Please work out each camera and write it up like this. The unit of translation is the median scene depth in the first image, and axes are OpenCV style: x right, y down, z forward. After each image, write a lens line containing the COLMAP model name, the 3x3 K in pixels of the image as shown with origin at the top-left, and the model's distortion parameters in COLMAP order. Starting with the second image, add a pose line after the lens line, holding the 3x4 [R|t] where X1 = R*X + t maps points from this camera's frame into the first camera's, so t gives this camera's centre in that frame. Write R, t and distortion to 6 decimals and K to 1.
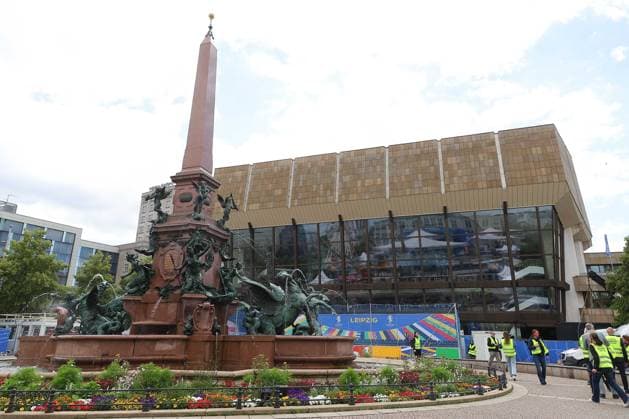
lens RADIAL K [[431.0, 0, 314.5], [0, 431.0, 209.5], [0, 0, 1]] dist [0.048165, 0.000708]
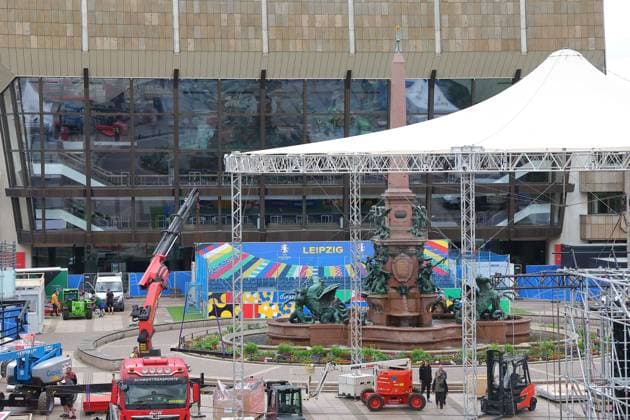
lens RADIAL K [[1768.3, 0, 315.0], [0, 1768.3, 210.0], [0, 0, 1]] dist [0.732071, -0.304985]
pose [[0.888298, -0.031194, 0.458207, -2.853805], [-0.118581, 0.948283, 0.294444, -1.514235], [-0.443695, -0.315889, 0.838659, -3.179245]]
